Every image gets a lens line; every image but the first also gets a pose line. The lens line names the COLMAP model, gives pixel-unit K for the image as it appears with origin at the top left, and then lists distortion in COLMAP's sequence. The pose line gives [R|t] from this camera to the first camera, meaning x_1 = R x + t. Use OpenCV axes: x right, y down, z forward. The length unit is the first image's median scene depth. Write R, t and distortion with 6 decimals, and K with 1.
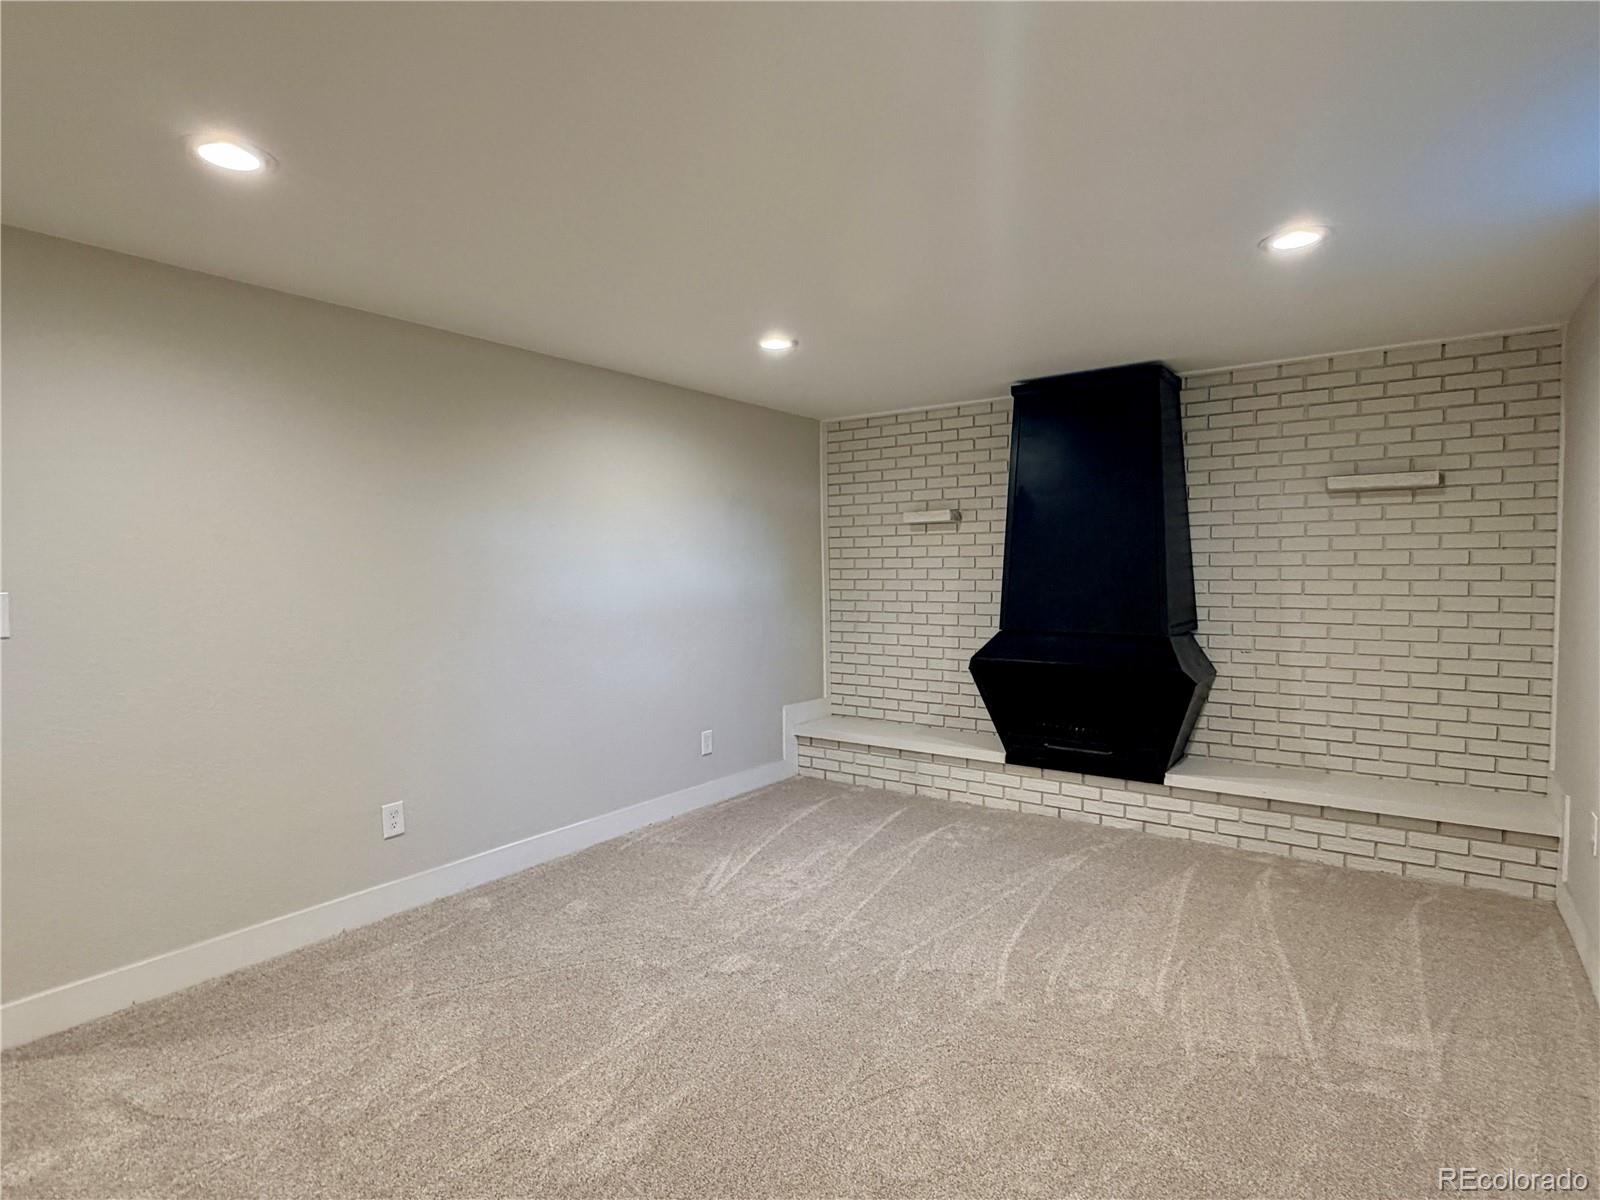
lens RADIAL K [[844.2, 0, 800.0], [0, 844.2, 600.0], [0, 0, 1]] dist [-0.001412, -0.000570]
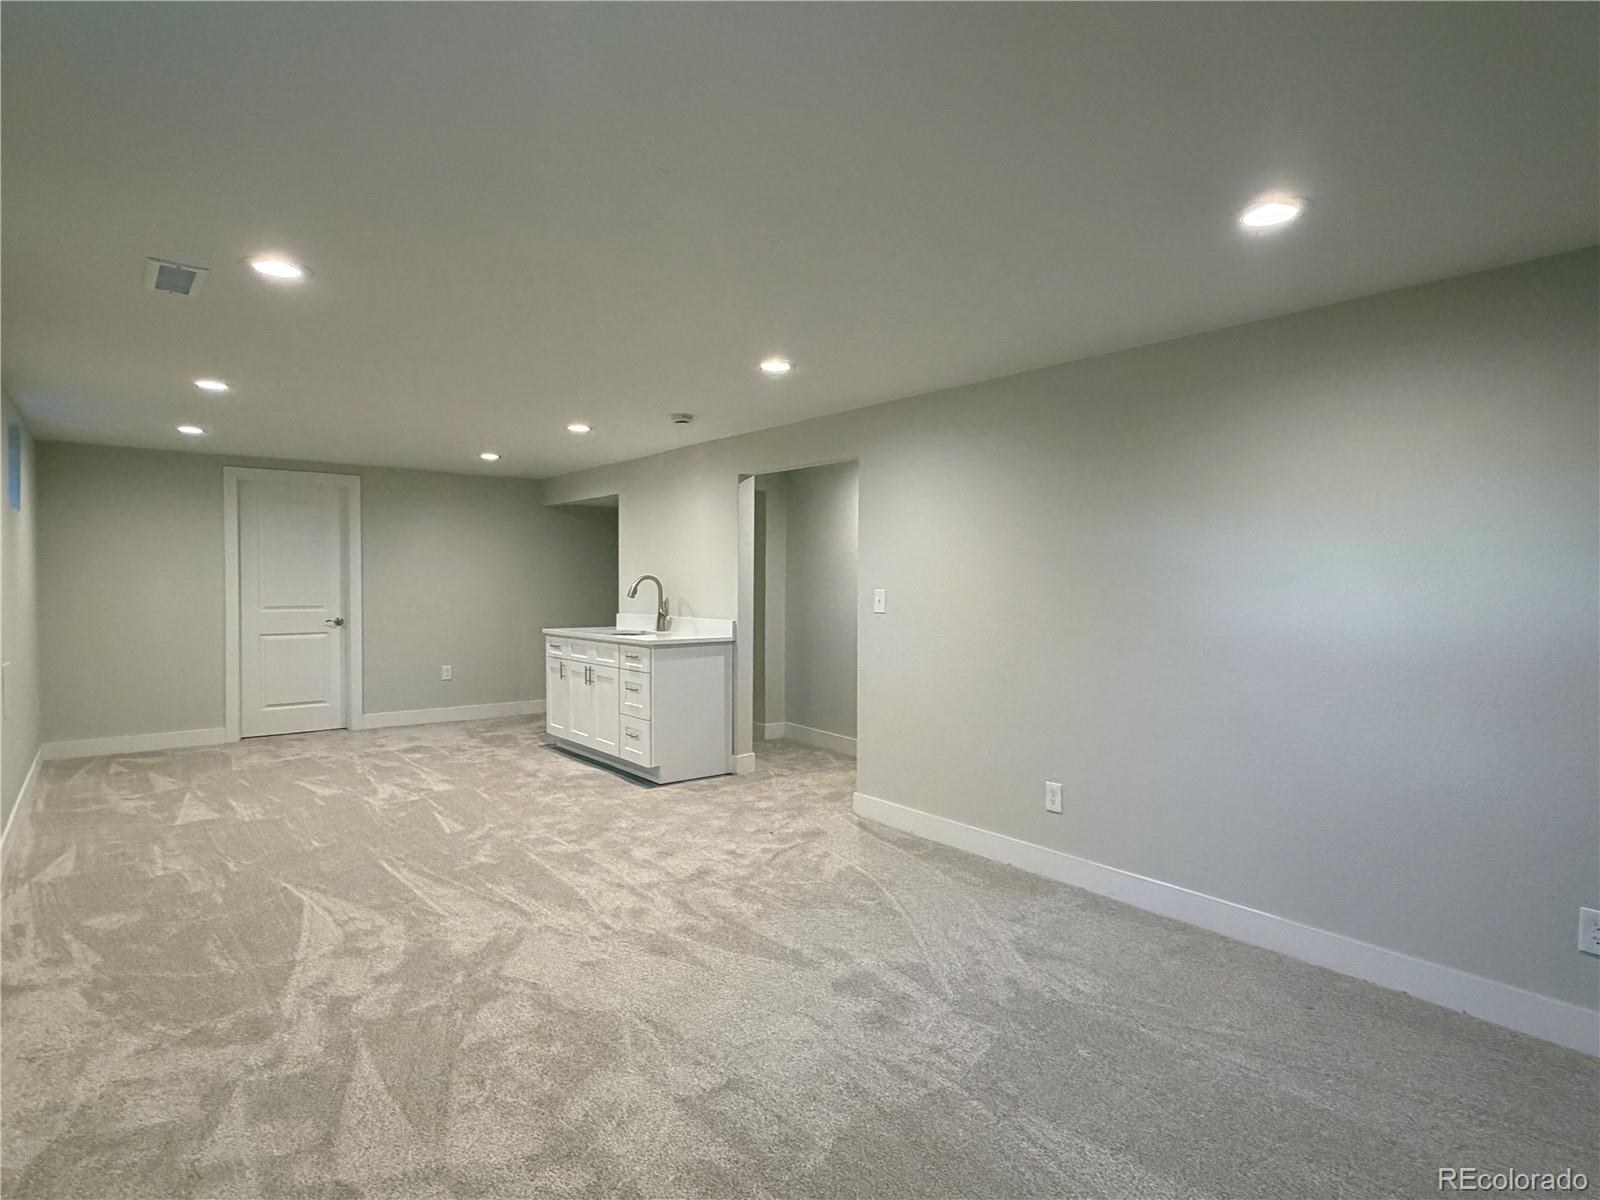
lens RADIAL K [[844.2, 0, 800.0], [0, 844.2, 600.0], [0, 0, 1]] dist [-0.001412, -0.000570]
pose [[-0.257258, 0.035723, -0.965682, 0.567484], [-0.043664, 0.997866, 0.048545, -0.040471], [0.965356, 0.054654, -0.255149, 0.748626]]
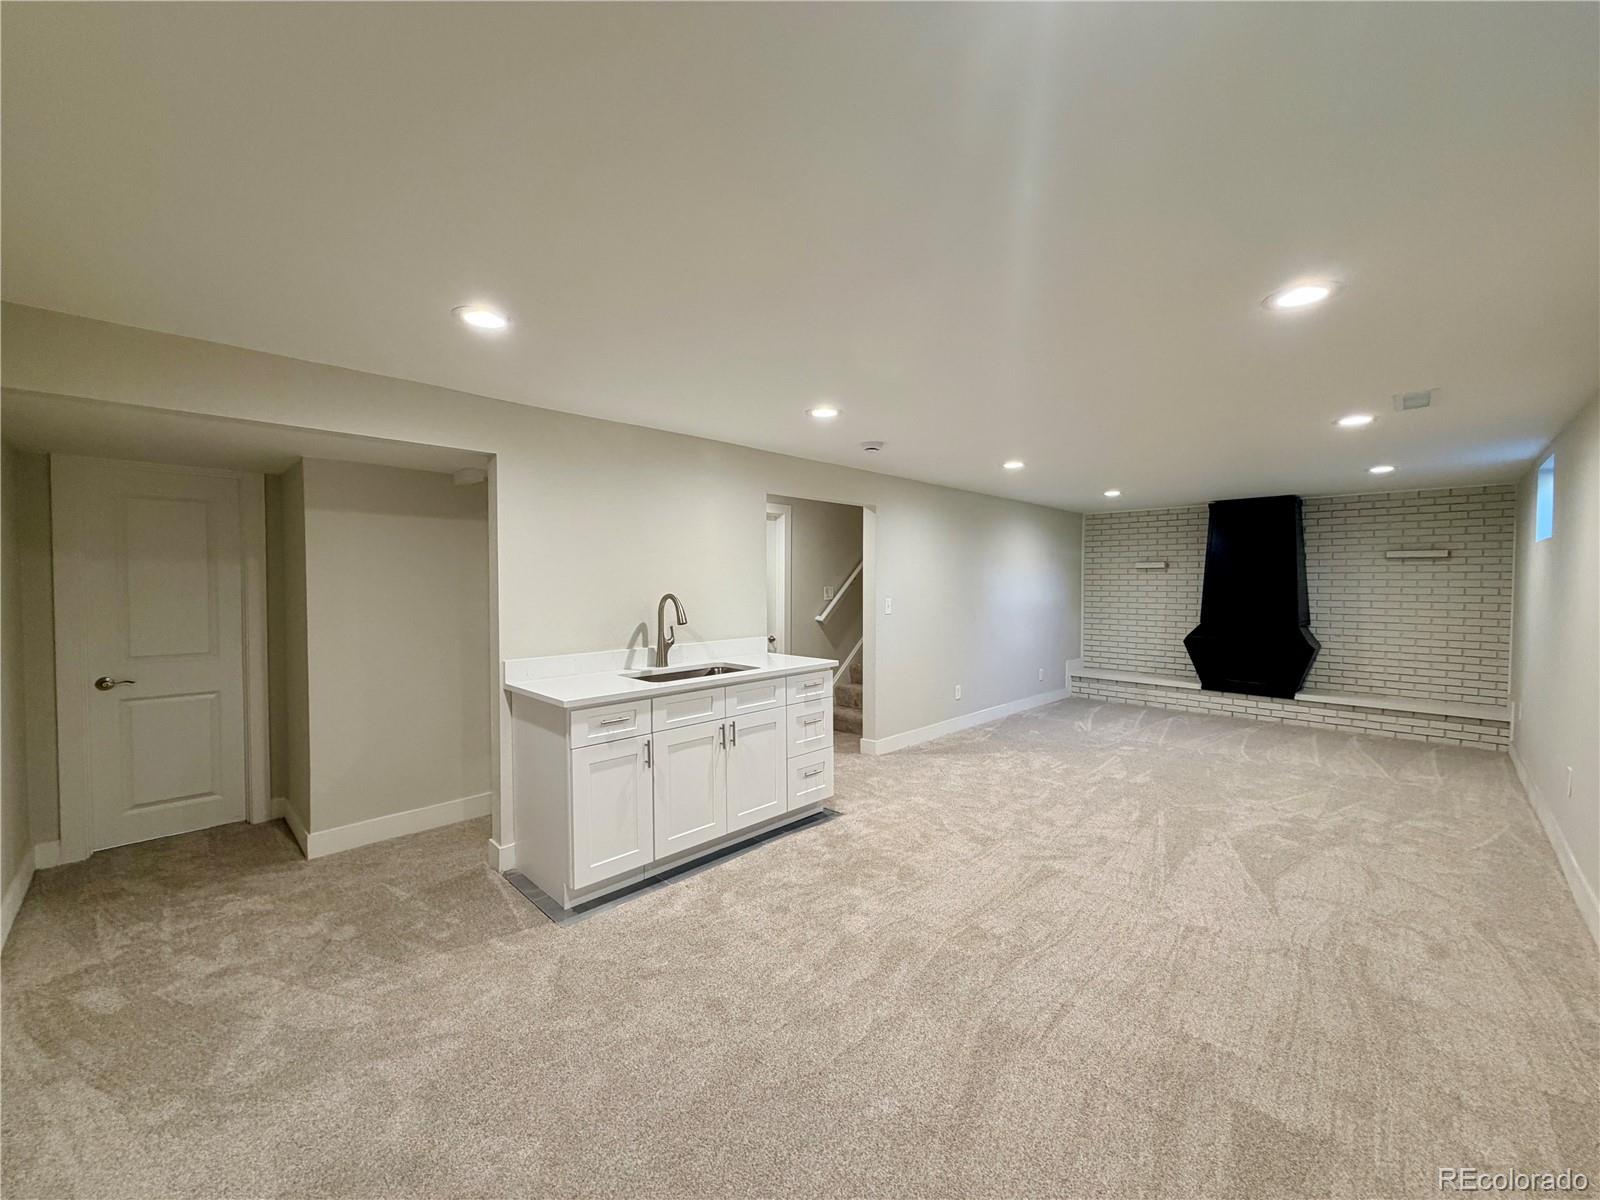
lens RADIAL K [[633.8, 0, 800.0], [0, 633.8, 600.0], [0, 0, 1]] dist [-0.000735, -0.000359]
pose [[0.987577, 0.016625, -0.156256, -0.516816], [-0.018422, 0.999780, -0.010058, 0.014295], [0.156054, 0.012812, 0.987665, -0.710091]]
